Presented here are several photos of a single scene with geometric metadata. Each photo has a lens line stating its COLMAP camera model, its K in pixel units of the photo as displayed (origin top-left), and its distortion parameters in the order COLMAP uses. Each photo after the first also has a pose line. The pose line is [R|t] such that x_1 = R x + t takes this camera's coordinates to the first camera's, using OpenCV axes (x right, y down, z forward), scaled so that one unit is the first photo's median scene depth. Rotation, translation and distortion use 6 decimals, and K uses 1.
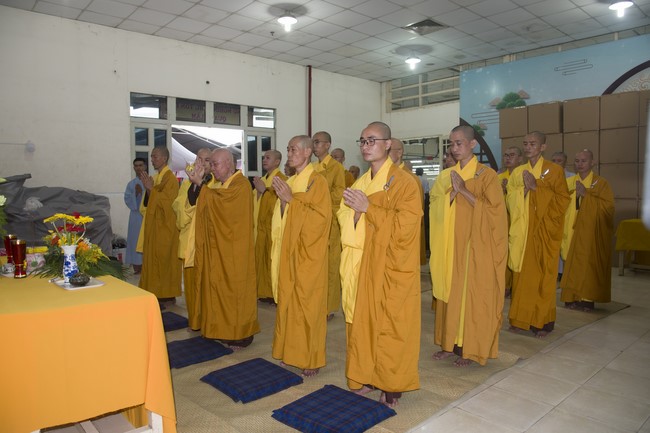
lens RADIAL K [[463.7, 0, 325.0], [0, 463.7, 216.5], [0, 0, 1]] dist [-0.114615, 0.055378]
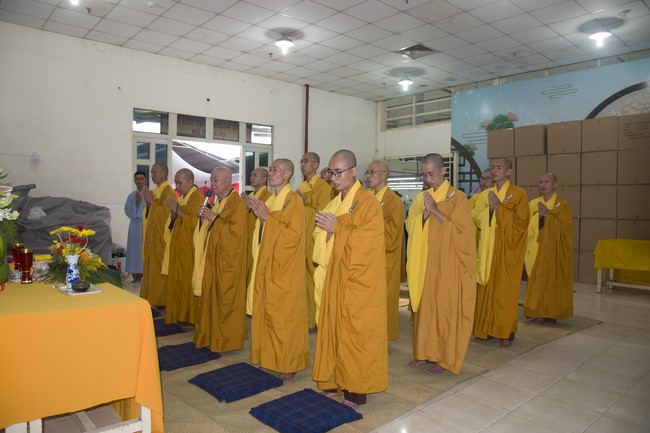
lens RADIAL K [[460.7, 0, 325.0], [0, 460.7, 216.5], [0, 0, 1]] dist [-0.111032, 0.058252]
pose [[0.999821, 0.018942, 0.000002, 0.018377], [-0.018934, 0.999418, -0.028364, -0.003886], [-0.000540, 0.028359, 0.999598, -0.037028]]
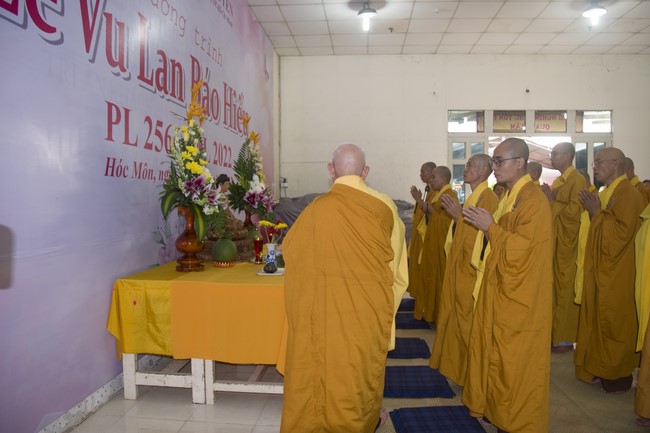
lens RADIAL K [[463.7, 0, 325.0], [0, 463.7, 216.5], [0, 0, 1]] dist [-0.114615, 0.055378]
pose [[0.692928, 0.034333, -0.720189, 0.185376], [-0.047252, 0.998881, 0.002155, -0.009897], [0.719457, 0.032537, 0.693775, 0.037171]]
